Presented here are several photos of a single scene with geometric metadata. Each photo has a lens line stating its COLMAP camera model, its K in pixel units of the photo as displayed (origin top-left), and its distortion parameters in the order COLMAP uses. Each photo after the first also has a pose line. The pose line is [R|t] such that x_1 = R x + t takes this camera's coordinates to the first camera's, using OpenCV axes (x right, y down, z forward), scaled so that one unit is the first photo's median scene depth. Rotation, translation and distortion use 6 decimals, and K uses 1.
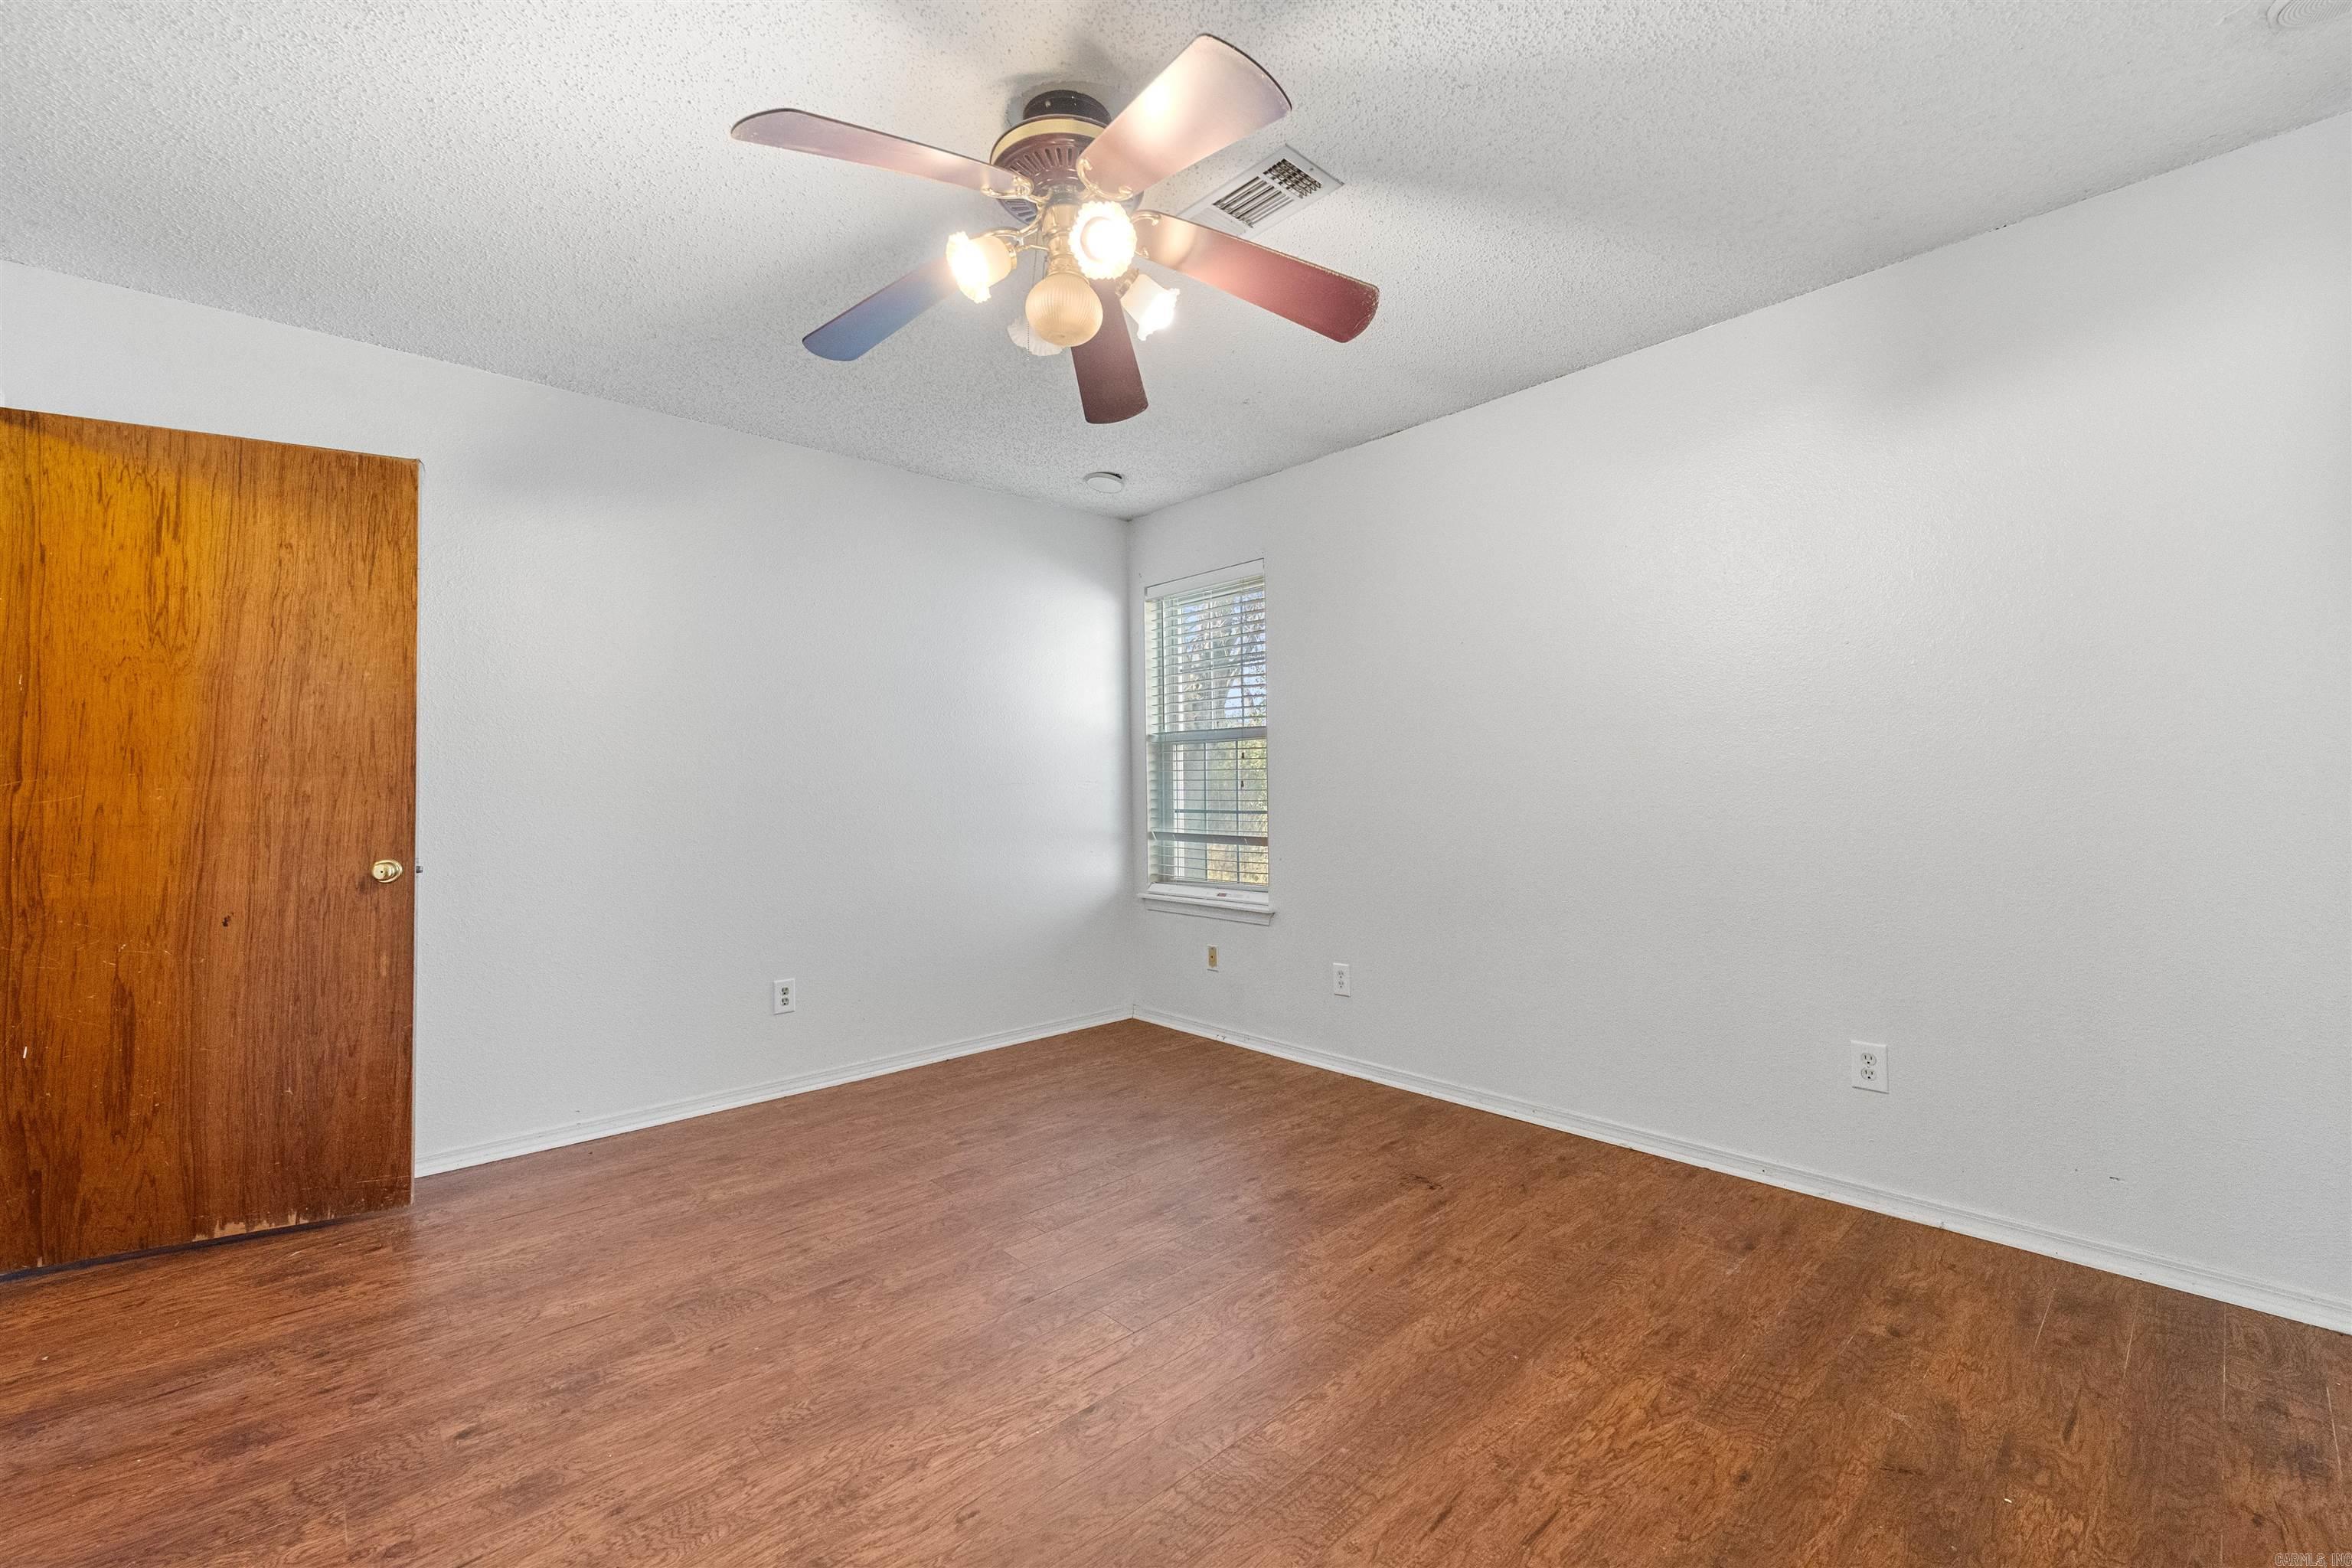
lens RADIAL K [[958.8, 0, 1180.8], [0, 958.8, 769.3], [0, 0, 1]] dist [0.003312, -0.001652]
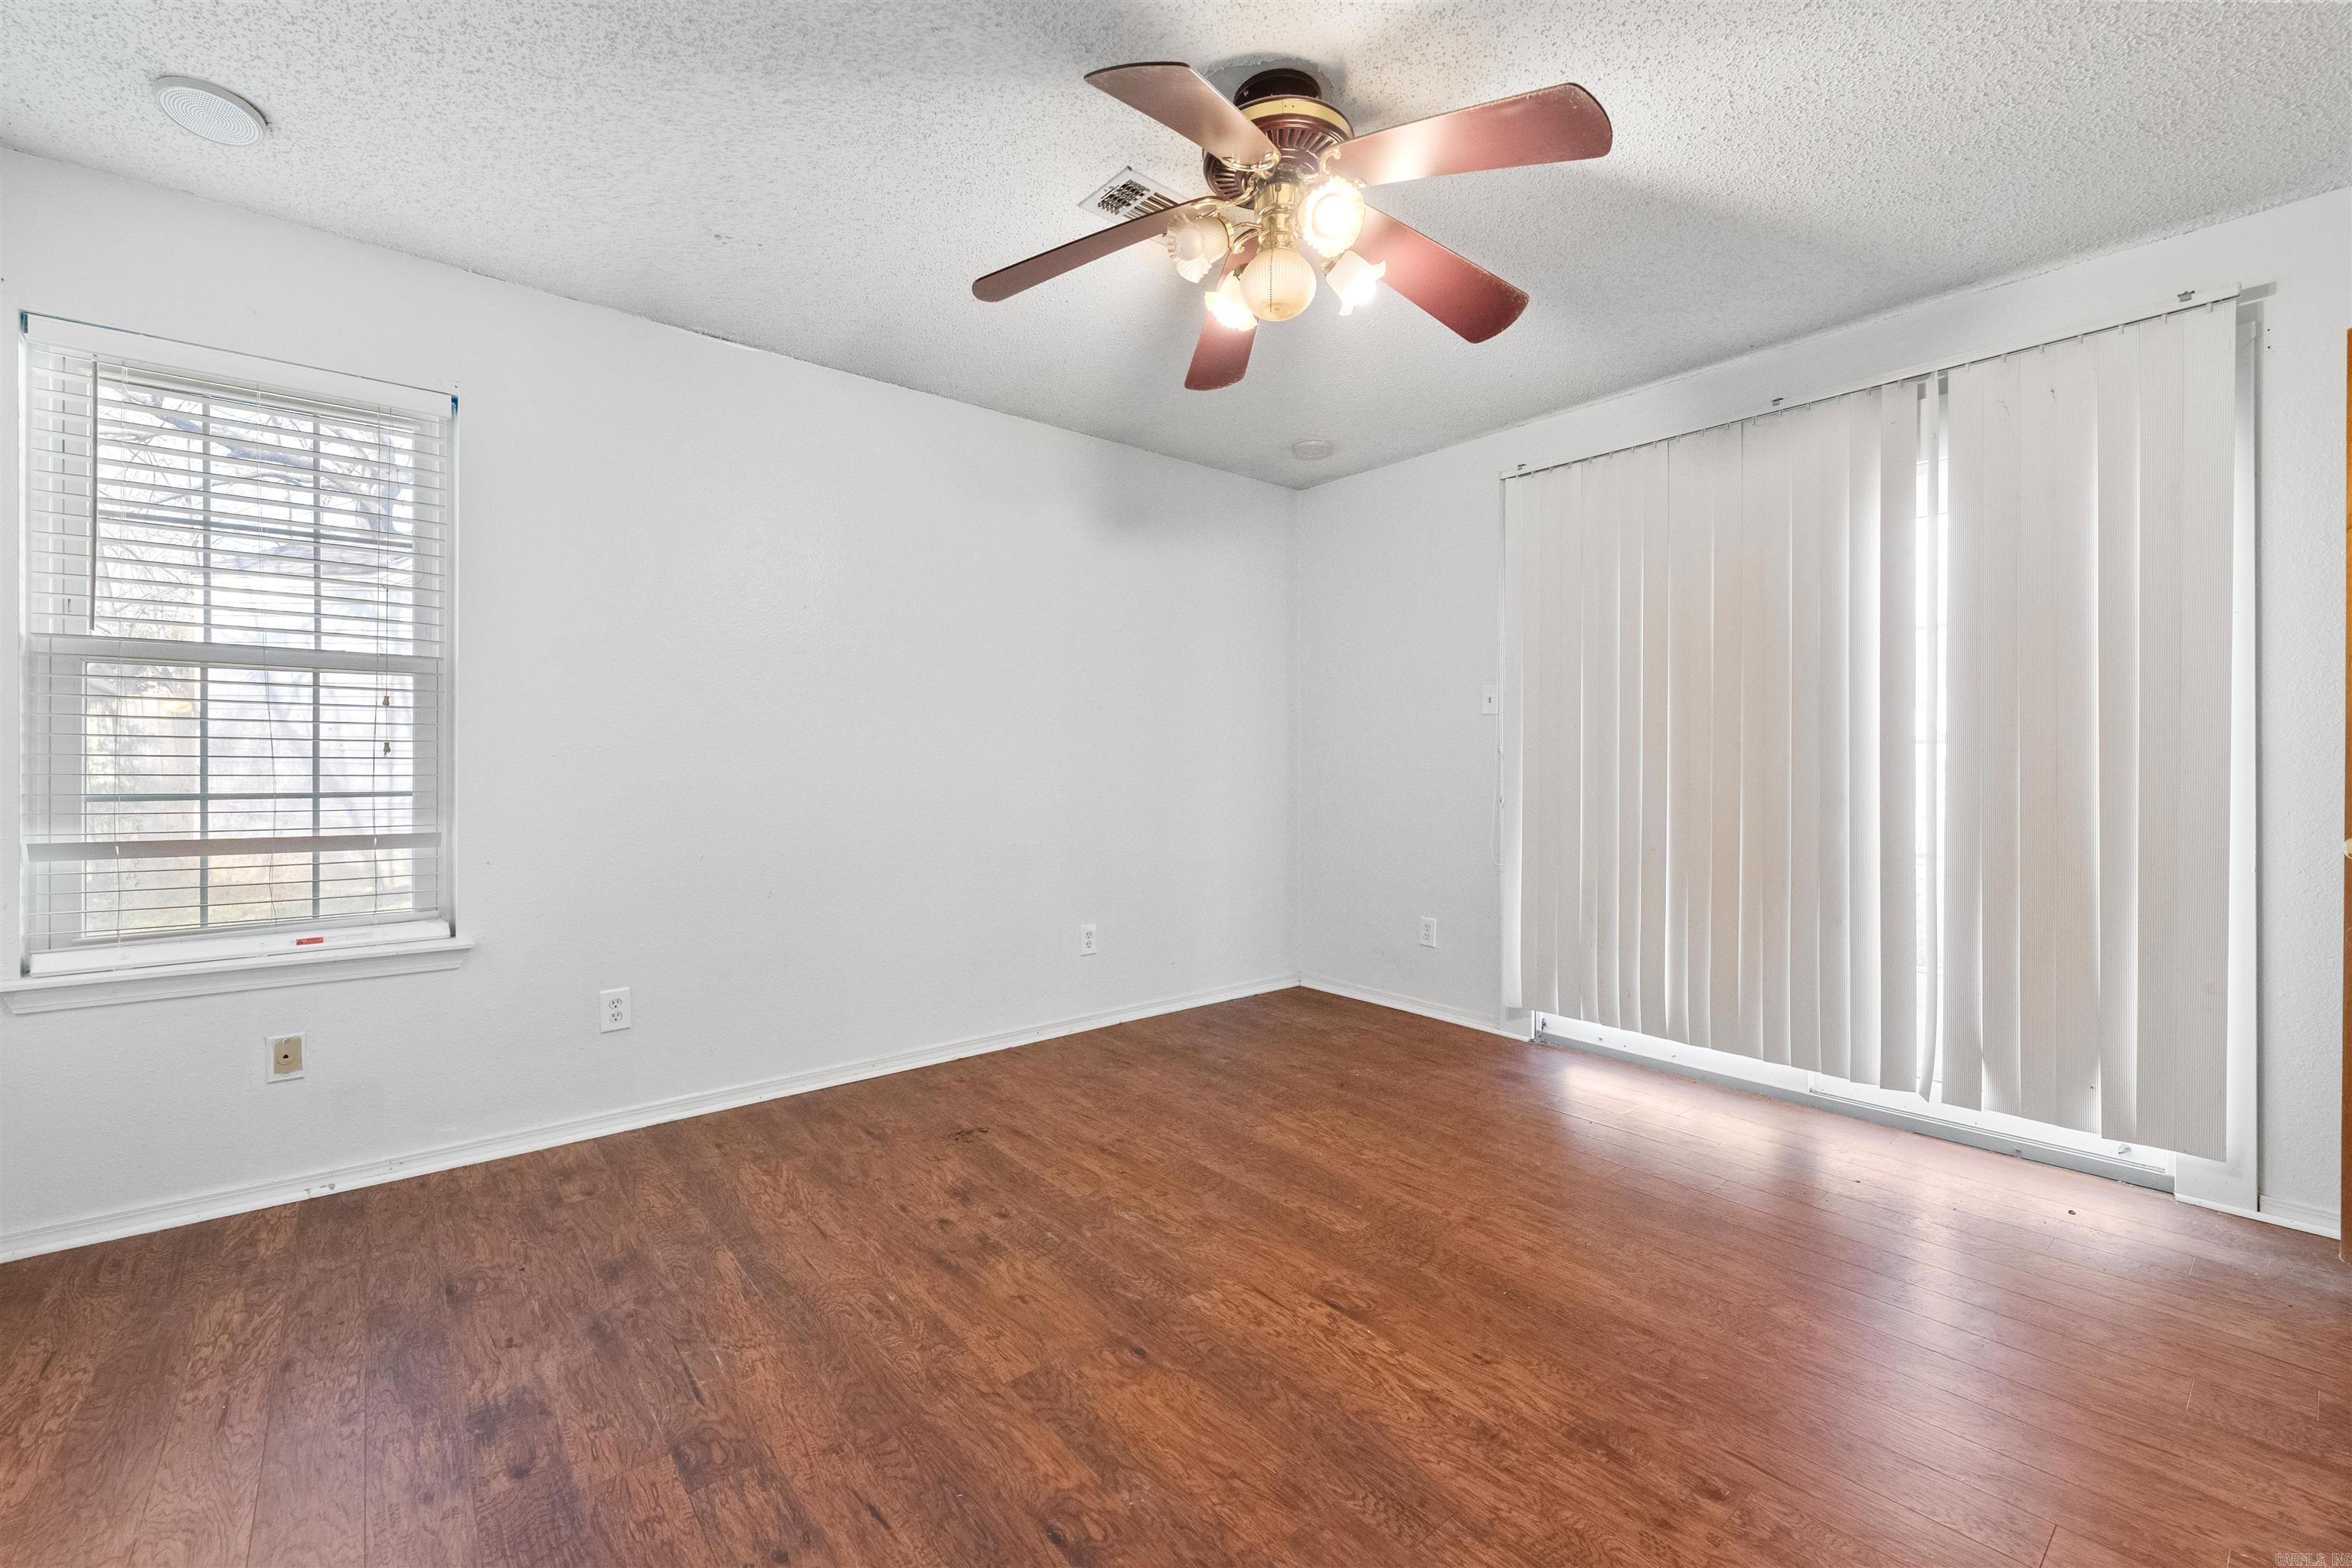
lens RADIAL K [[958.8, 0, 1172.1], [0, 958.8, 771.3], [0, 0, 1]] dist [0.003312, -0.001652]
pose [[0.049070, 0.001693, 0.998794, -0.979946], [-0.025693, 0.999670, -0.000432, 0.033825], [-0.998465, -0.025641, 0.049097, 0.912257]]
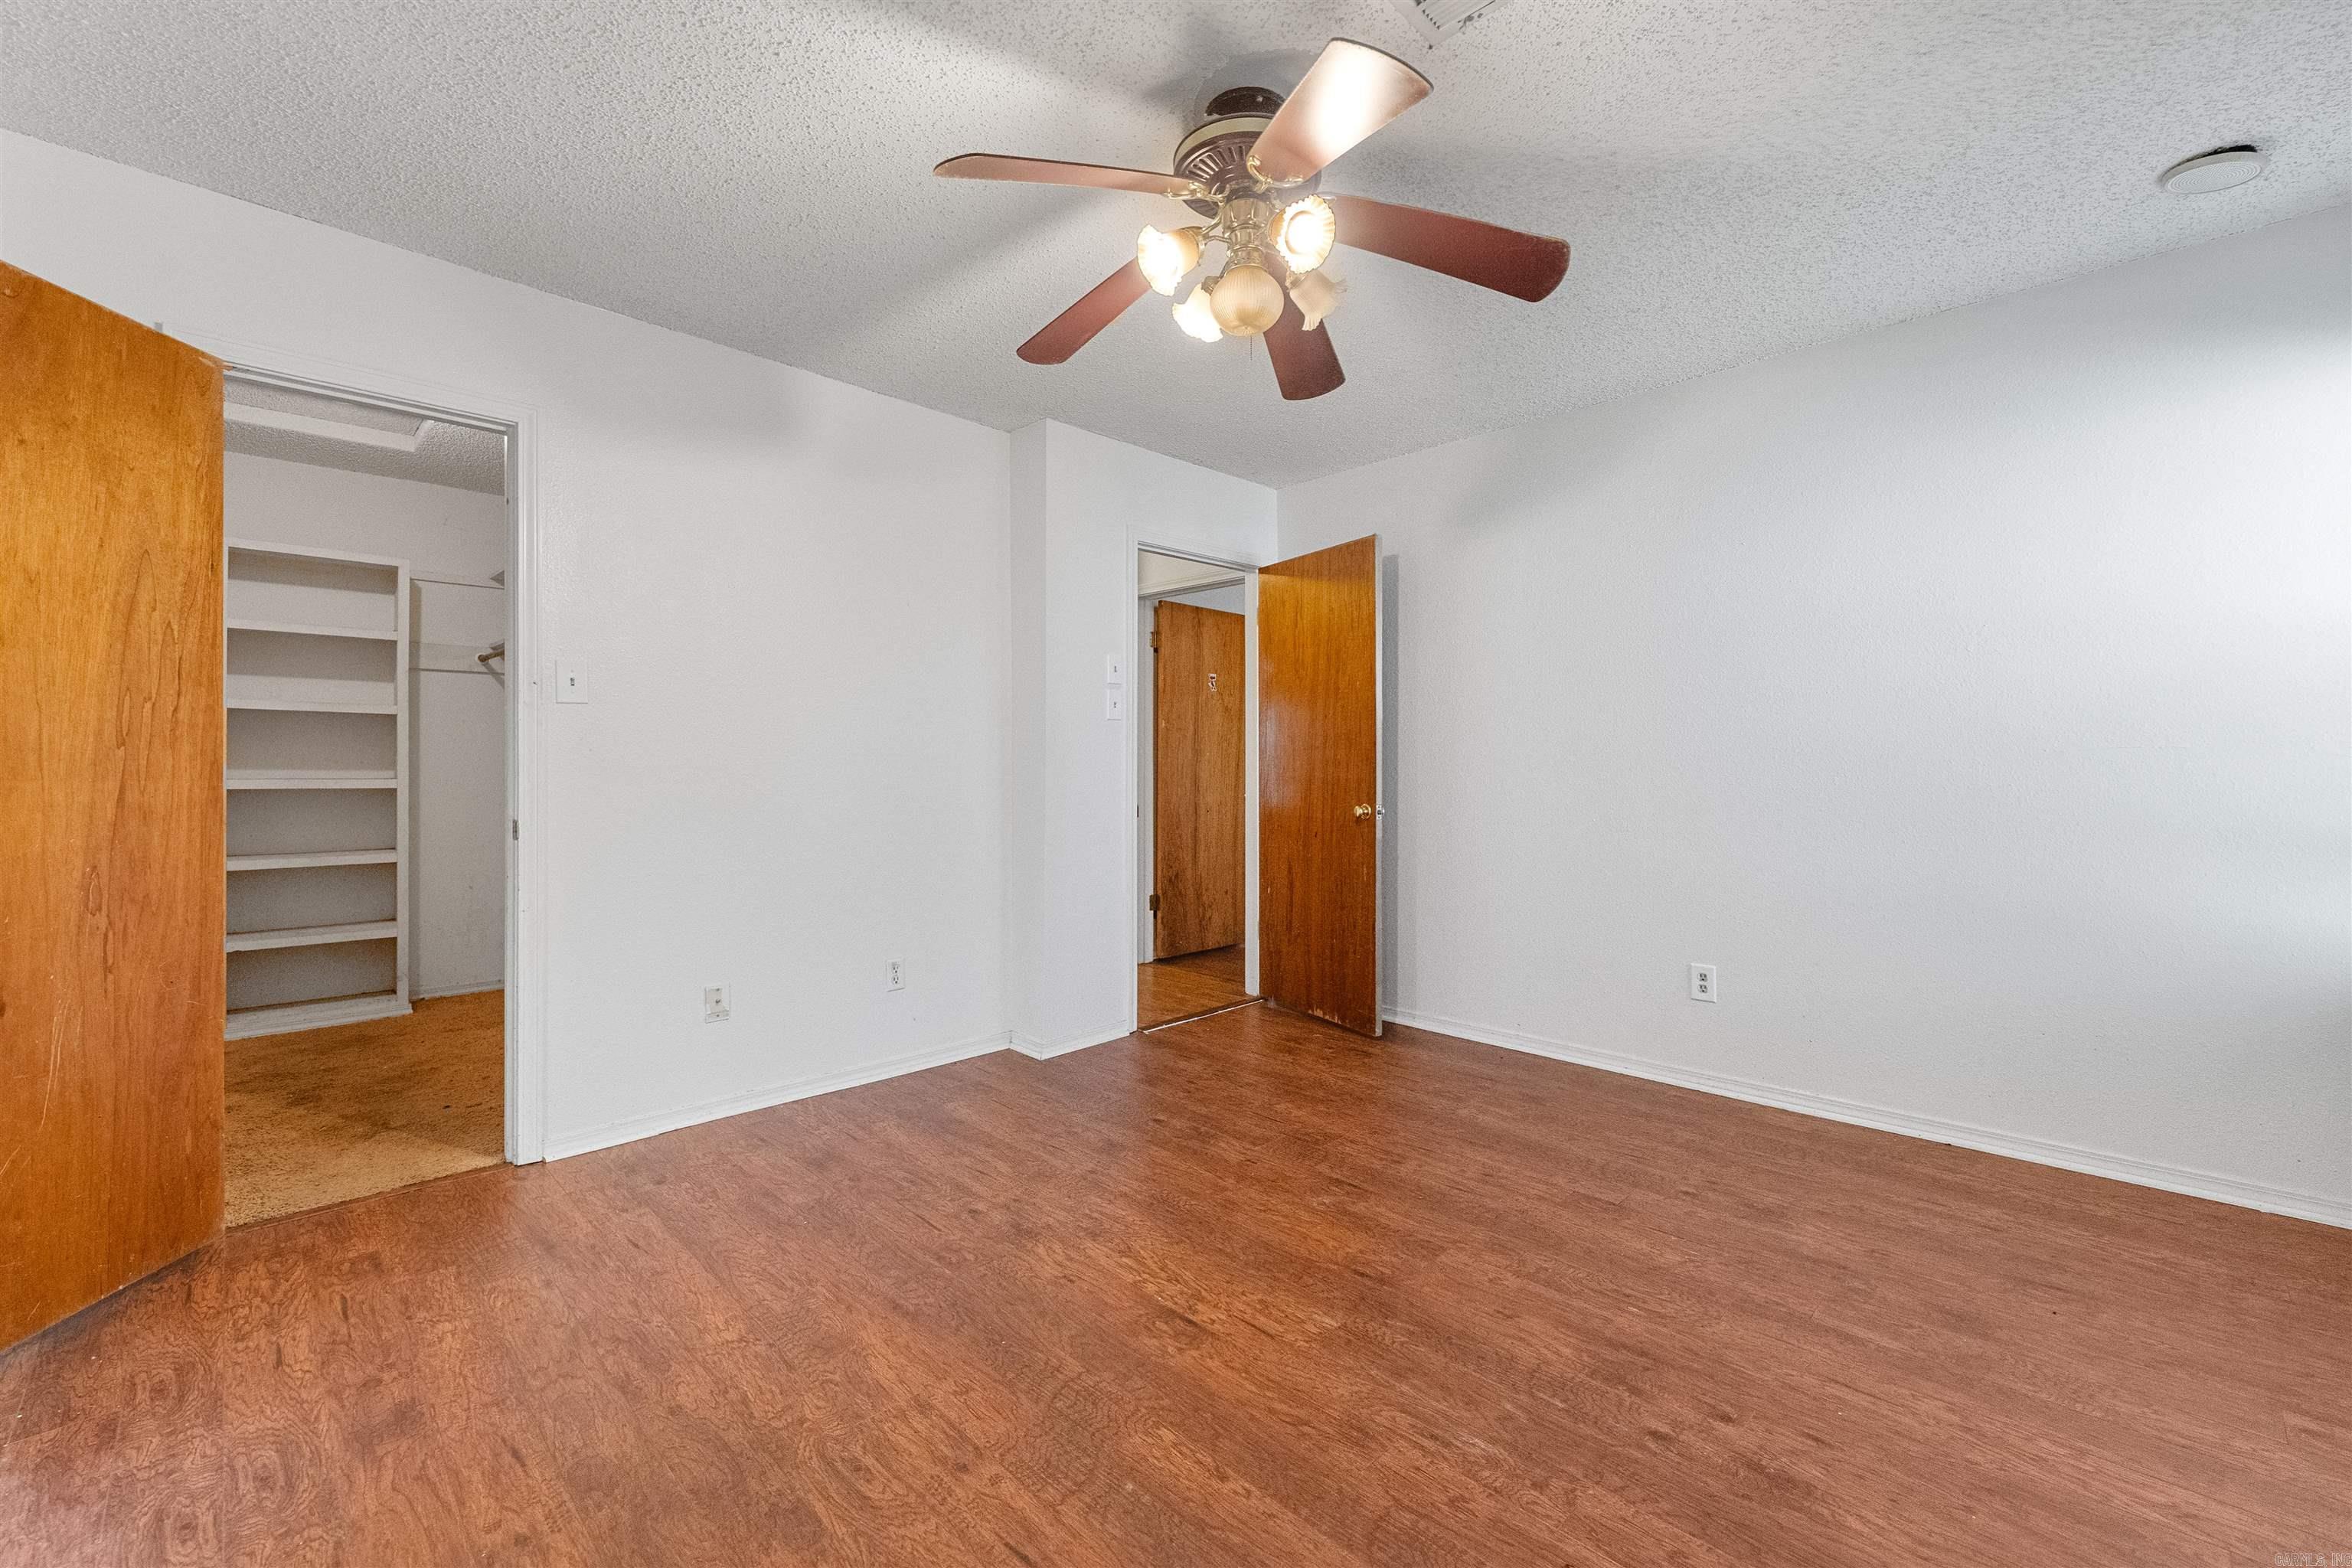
lens RADIAL K [[958.8, 0, 1169.4], [0, 958.8, 768.0], [0, 0, 1]] dist [0.003312, -0.001652]
pose [[0.030063, 0.012768, -0.999466, 0.796598], [0.024179, 0.999617, 0.013497, 0.009674], [0.999256, -0.024572, 0.029742, 0.760386]]
